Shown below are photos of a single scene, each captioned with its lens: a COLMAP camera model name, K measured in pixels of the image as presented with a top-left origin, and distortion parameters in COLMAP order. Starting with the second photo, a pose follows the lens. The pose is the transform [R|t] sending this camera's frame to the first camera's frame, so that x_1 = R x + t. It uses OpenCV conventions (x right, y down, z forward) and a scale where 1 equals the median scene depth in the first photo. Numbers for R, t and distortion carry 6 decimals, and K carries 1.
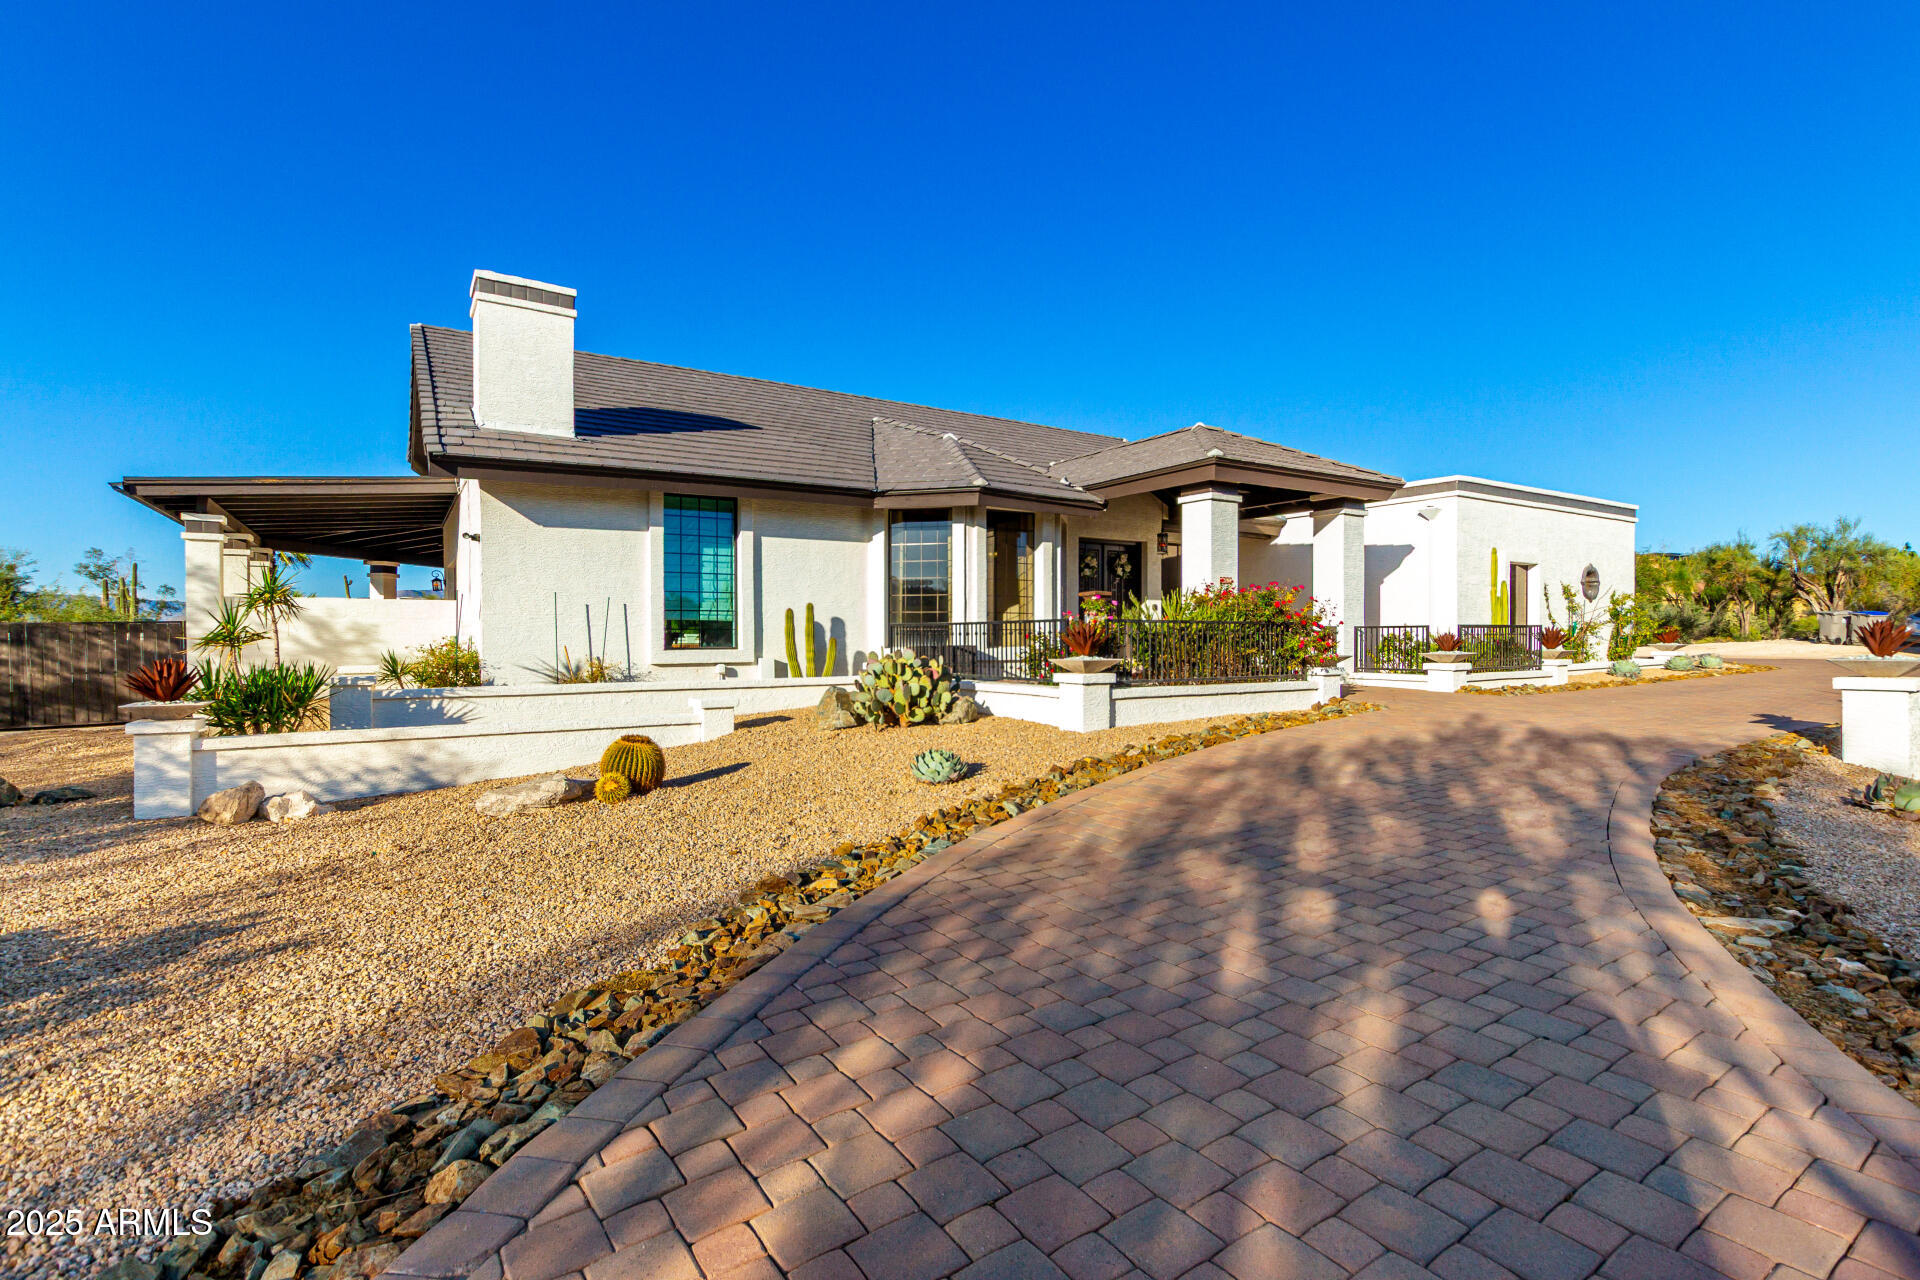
lens RADIAL K [[889.2, 0, 955.4], [0, 889.2, 643.7], [0, 0, 1]] dist [0.008199, -0.002976]
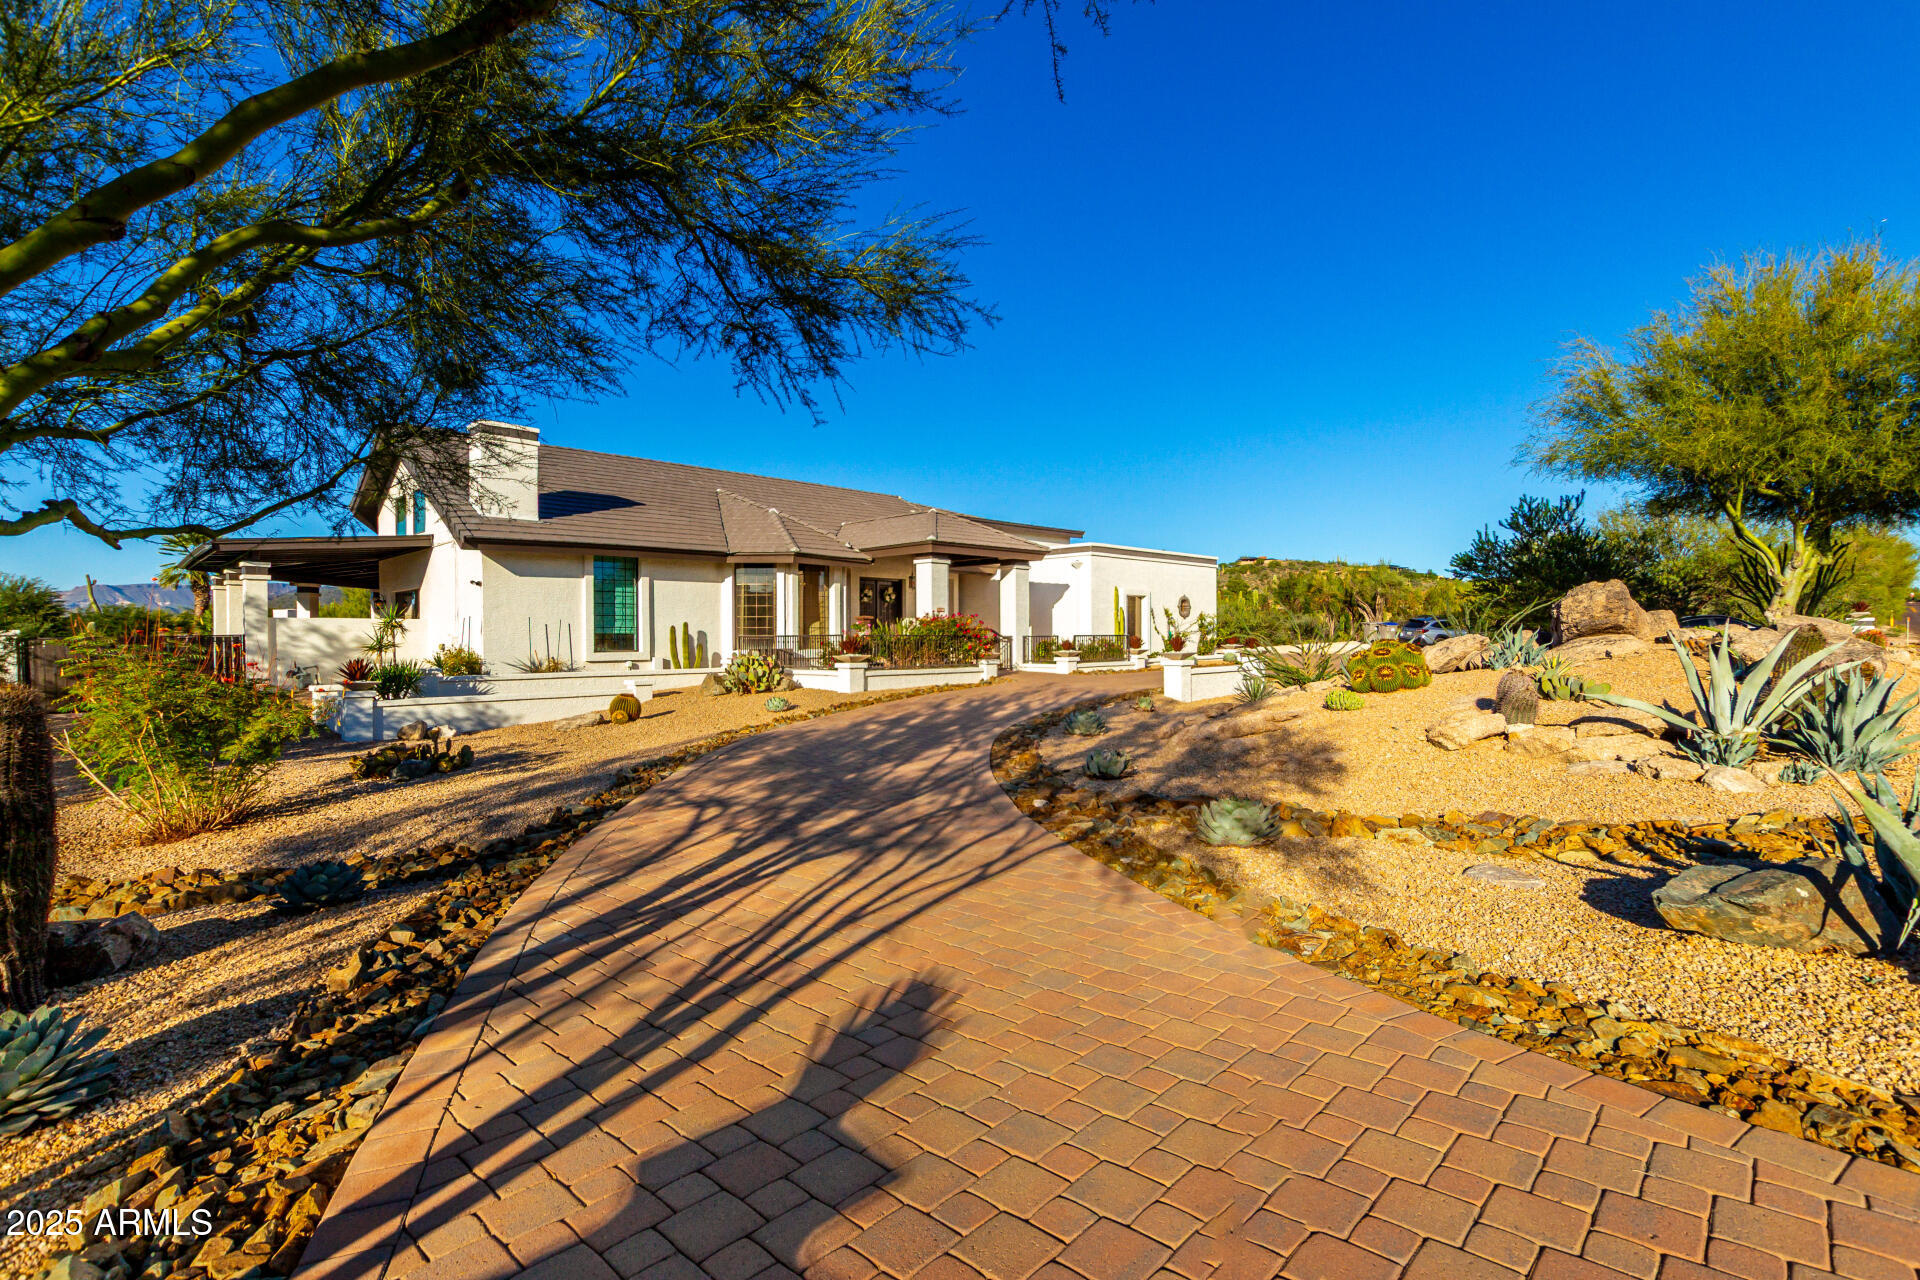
lens RADIAL K [[889.2, 0, 952.7], [0, 889.2, 639.7], [0, 0, 1]] dist [0.008199, -0.002976]
pose [[0.978112, -0.003168, 0.208054, -0.028420], [0.004323, 0.999978, -0.005098, -0.004527], [-0.208033, 0.005886, 0.978104, -0.660827]]
